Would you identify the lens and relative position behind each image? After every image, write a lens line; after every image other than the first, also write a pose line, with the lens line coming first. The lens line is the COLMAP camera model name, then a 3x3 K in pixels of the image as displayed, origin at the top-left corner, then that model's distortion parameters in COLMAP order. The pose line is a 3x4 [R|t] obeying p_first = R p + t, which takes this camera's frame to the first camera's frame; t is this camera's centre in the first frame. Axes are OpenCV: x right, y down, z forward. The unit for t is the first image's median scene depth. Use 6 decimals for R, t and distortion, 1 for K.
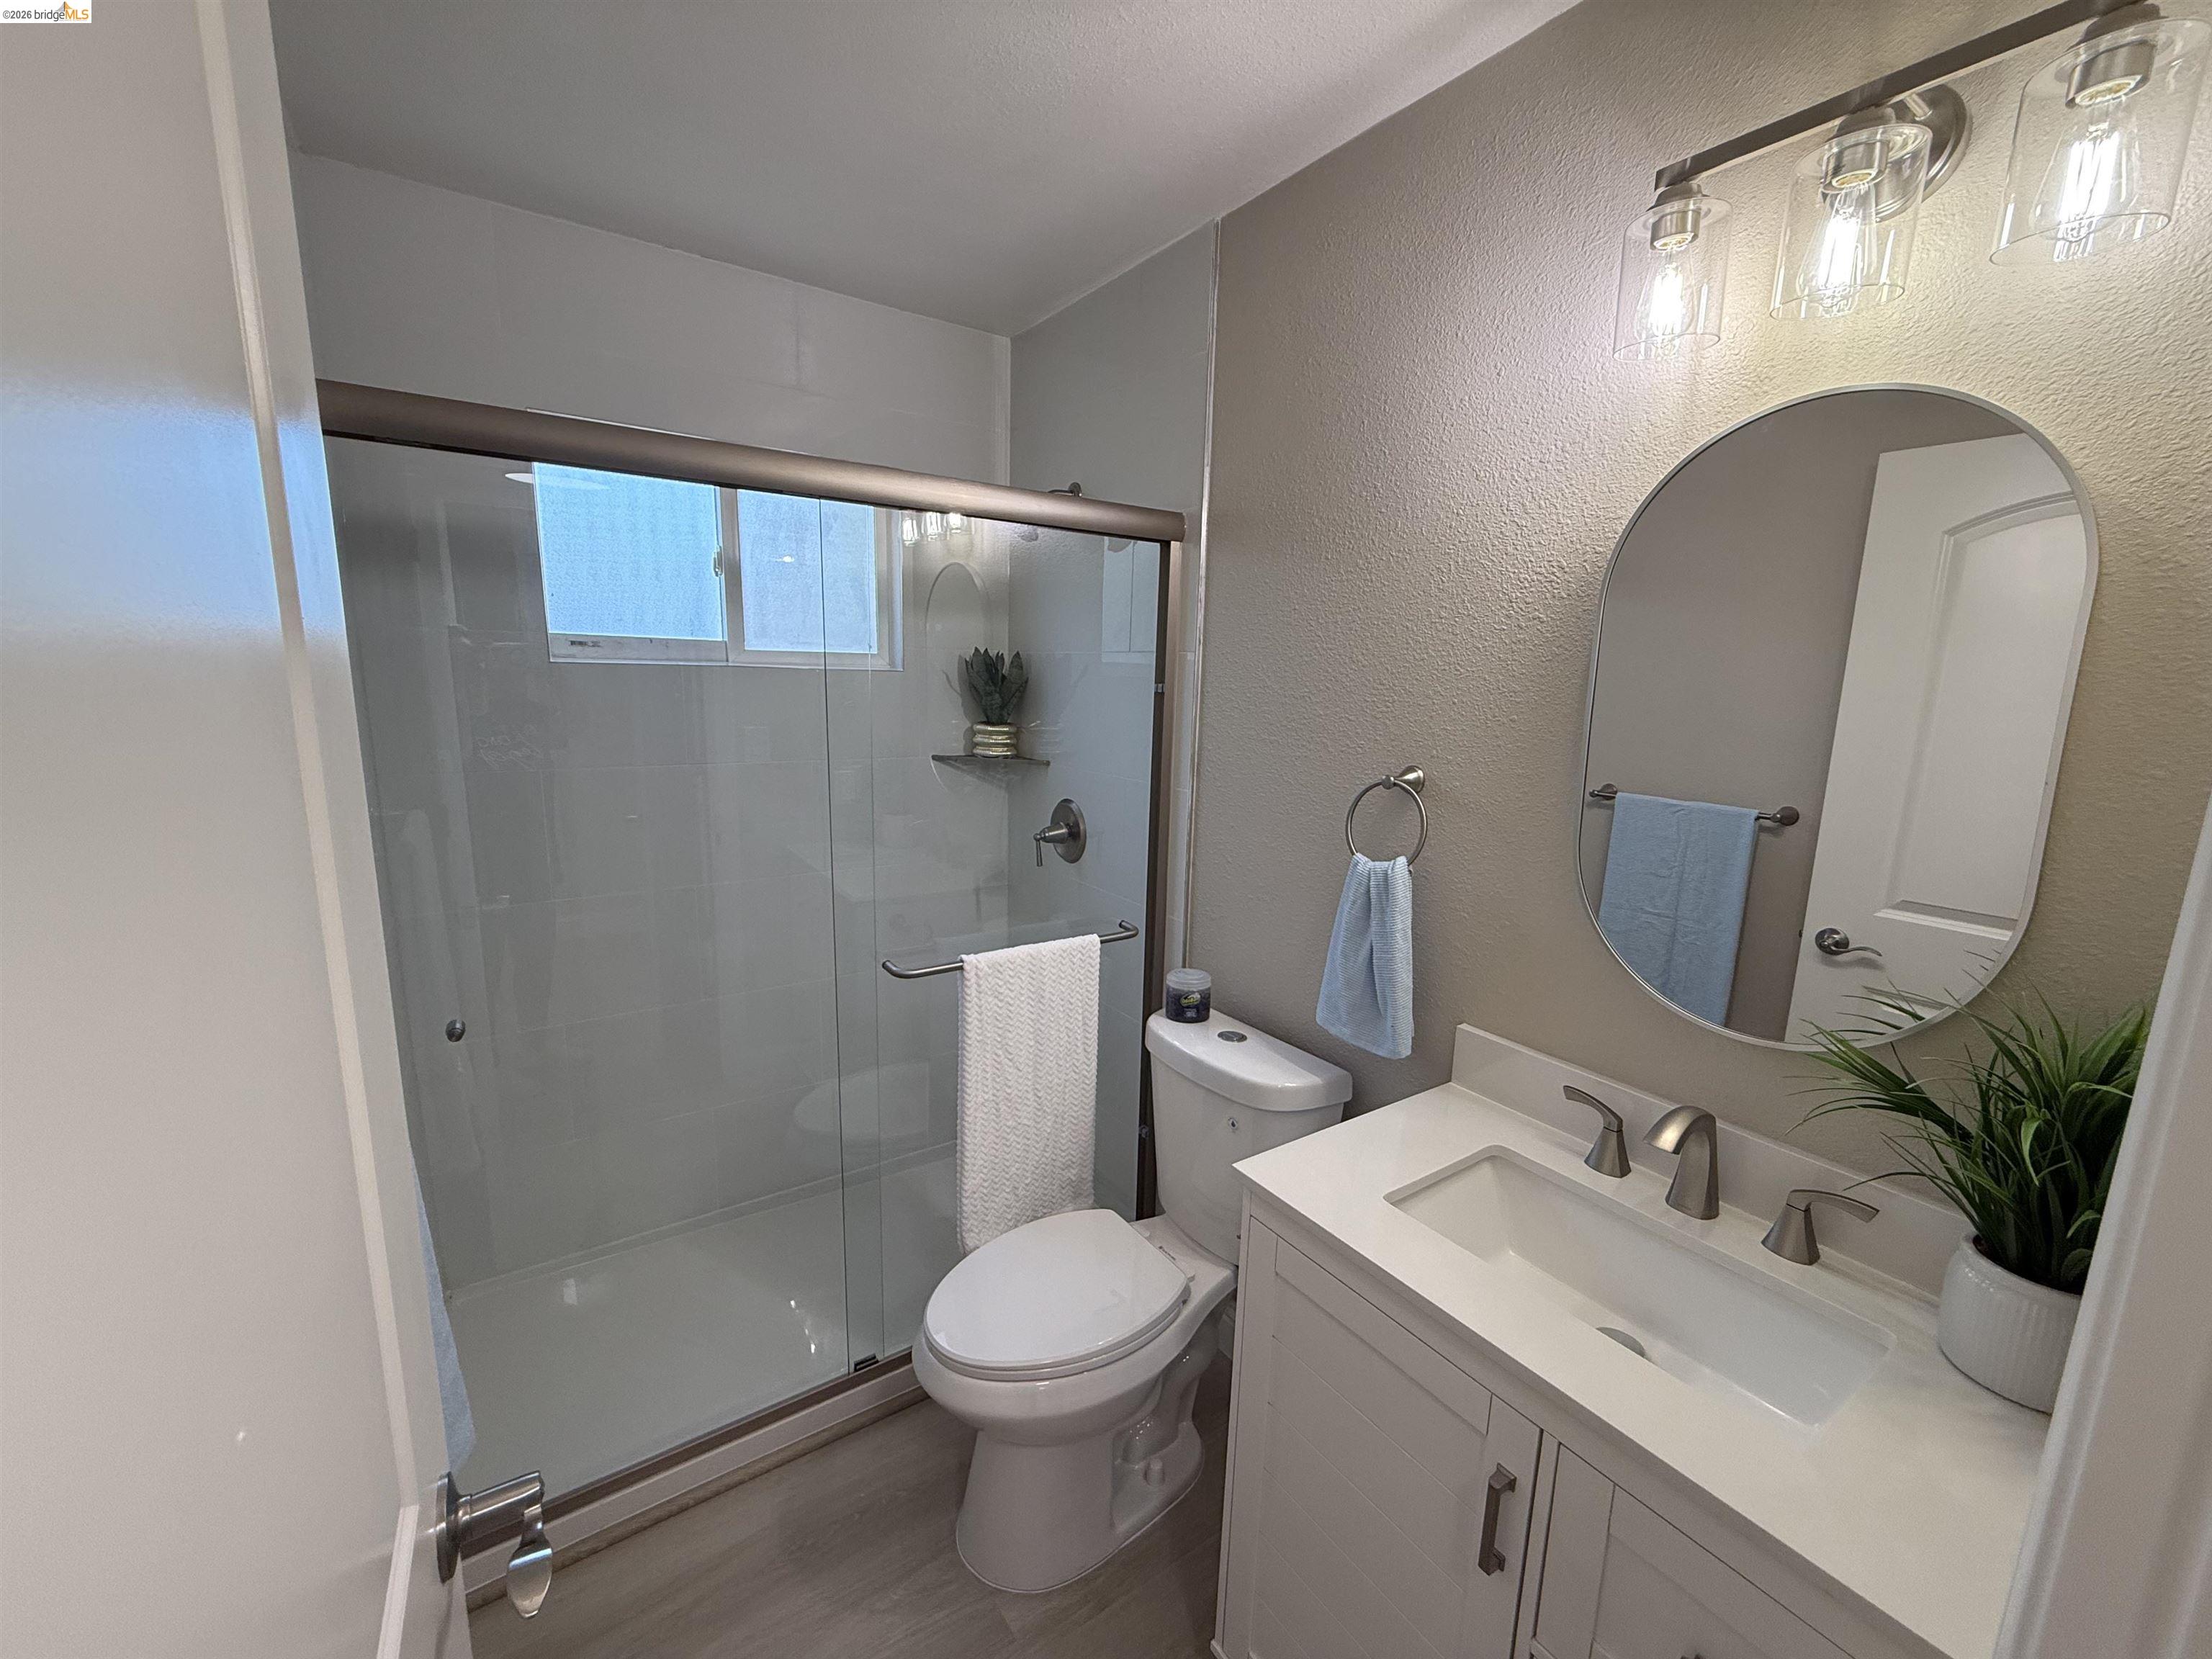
lens RADIAL K [[880.7, 0, 1108.7], [0, 880.7, 829.6], [0, 0, 1]] dist [-0.001252, 0.000226]
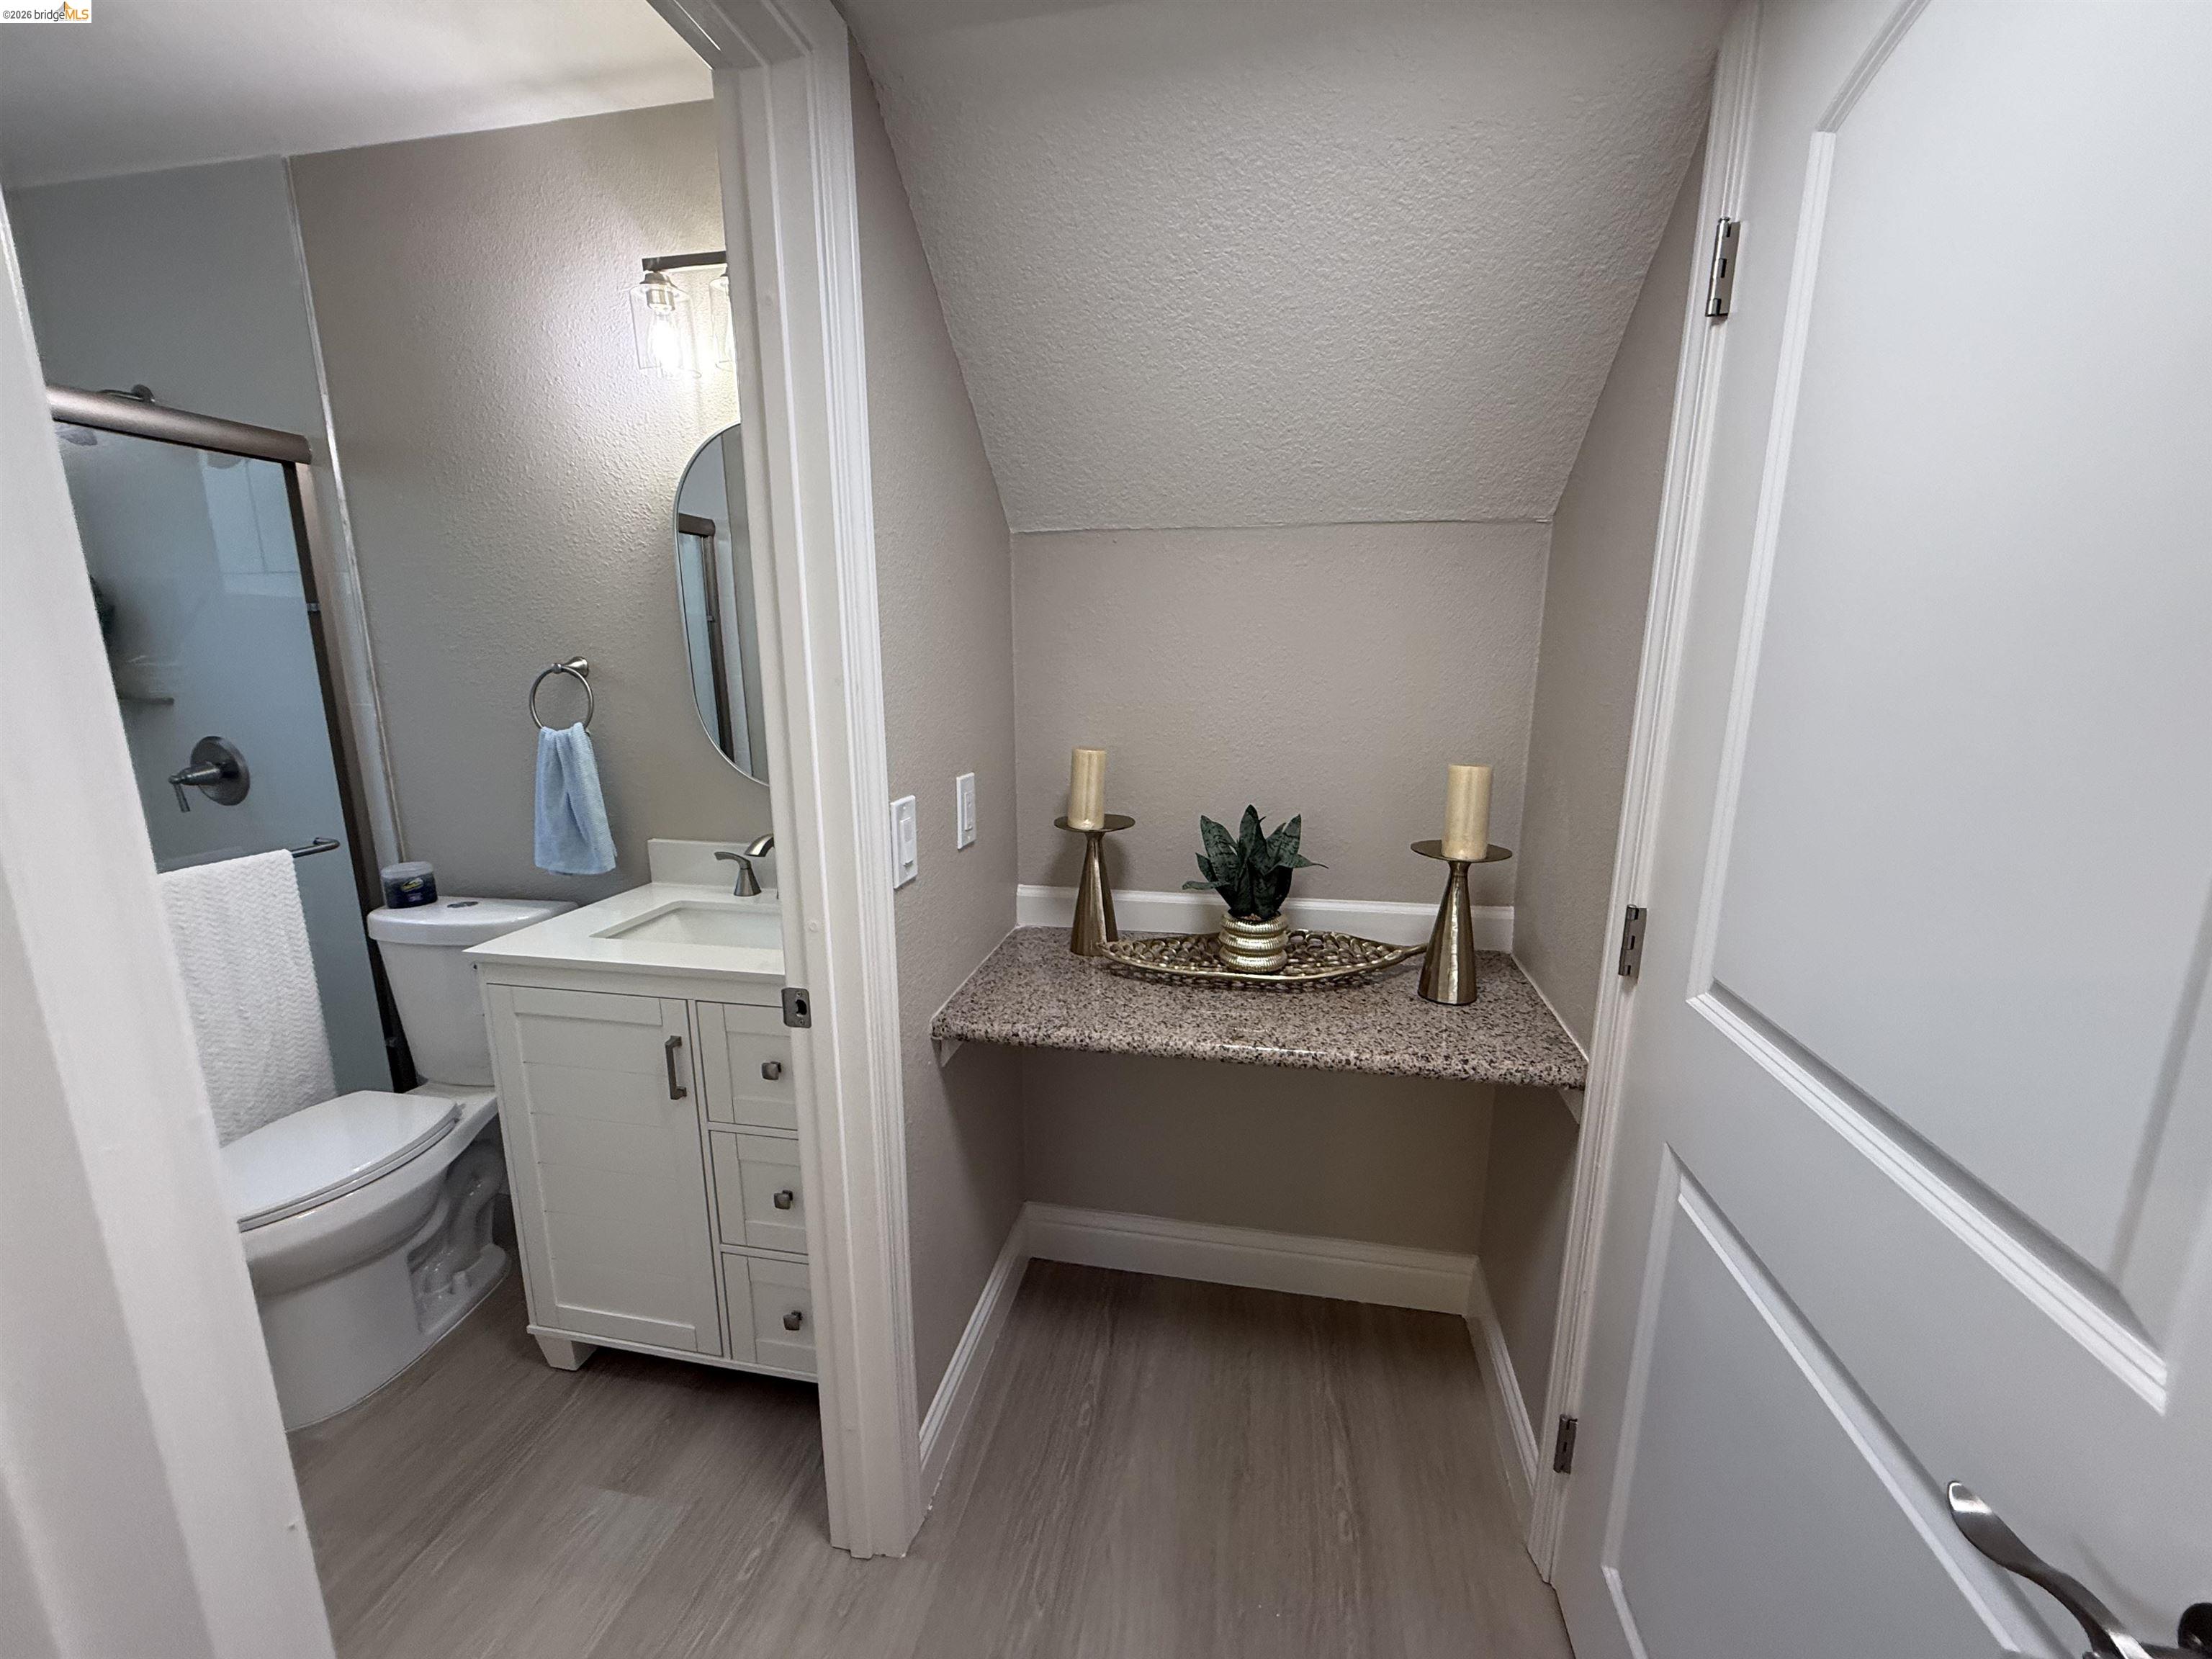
lens RADIAL K [[880.7, 0, 1108.7], [0, 880.7, 829.6], [0, 0, 1]] dist [-0.001252, 0.000226]
pose [[0.715845, -0.169228, 0.677442, -0.018913], [0.141410, 0.985218, 0.096686, 0.139490], [-0.683790, 0.026585, 0.729194, -0.416749]]
